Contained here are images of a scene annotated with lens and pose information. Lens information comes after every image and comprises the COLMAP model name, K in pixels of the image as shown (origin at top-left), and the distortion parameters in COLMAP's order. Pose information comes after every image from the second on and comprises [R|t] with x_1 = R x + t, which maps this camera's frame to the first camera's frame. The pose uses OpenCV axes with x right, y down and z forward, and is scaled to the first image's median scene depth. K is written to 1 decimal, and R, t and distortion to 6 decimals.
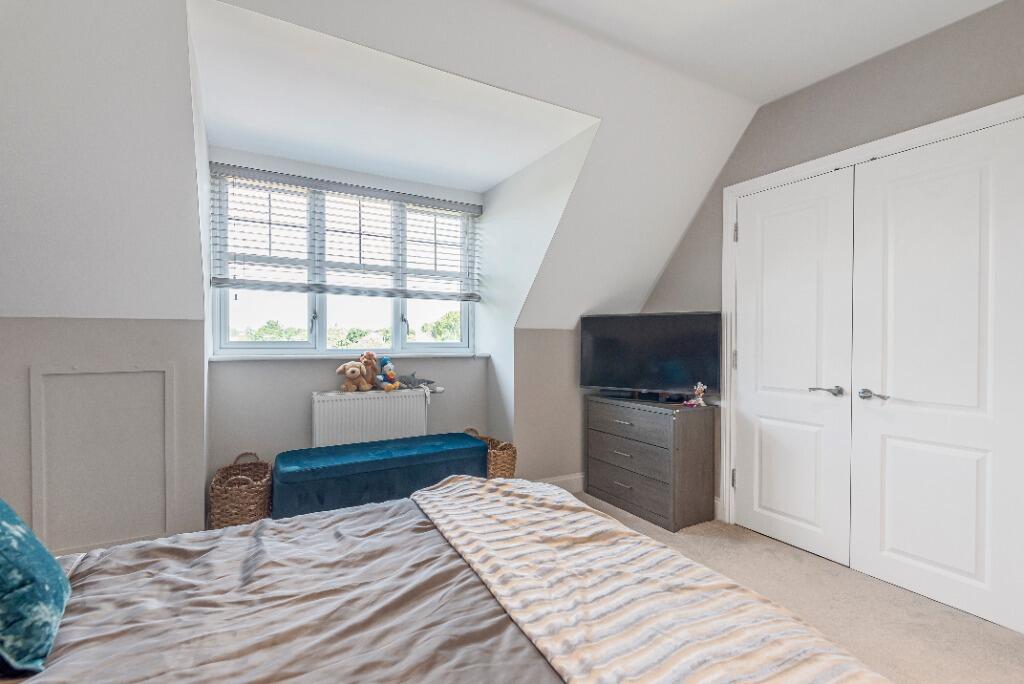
lens RADIAL K [[463.1, 0, 514.4], [0, 463.1, 337.7], [0, 0, 1]] dist [0.000246, -0.000011]
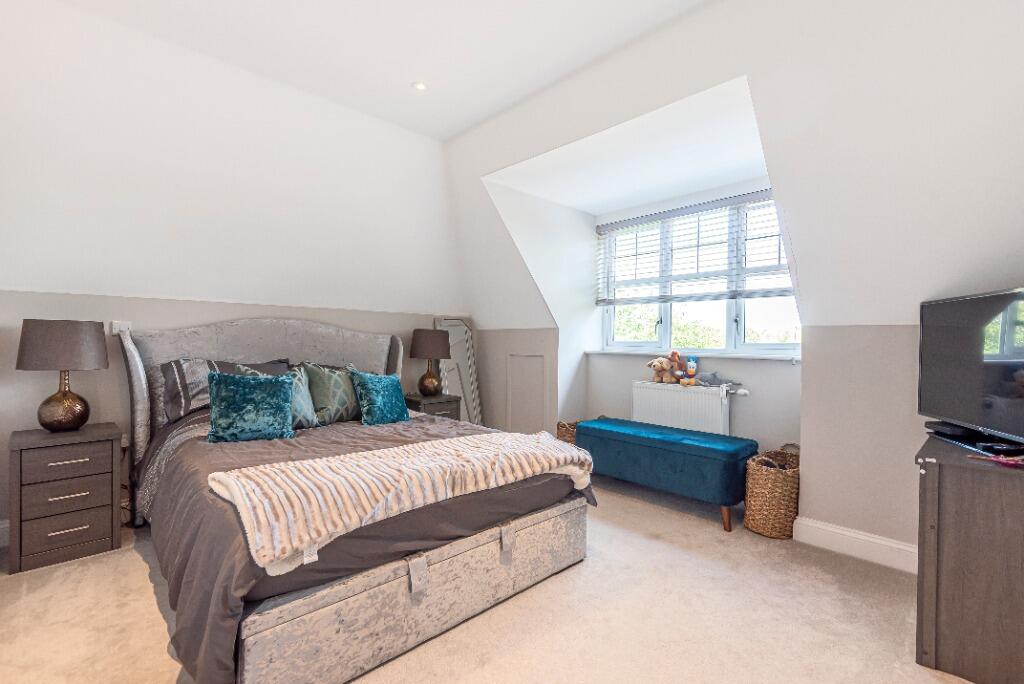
lens RADIAL K [[463.1, 0, 513.7], [0, 463.1, 343.2], [0, 0, 1]] dist [0.000246, -0.000011]
pose [[0.209934, 0.003053, -0.977711, 0.698119], [-0.009563, 0.999954, 0.001069, 0.014550], [0.977669, 0.009125, 0.209954, 0.342920]]
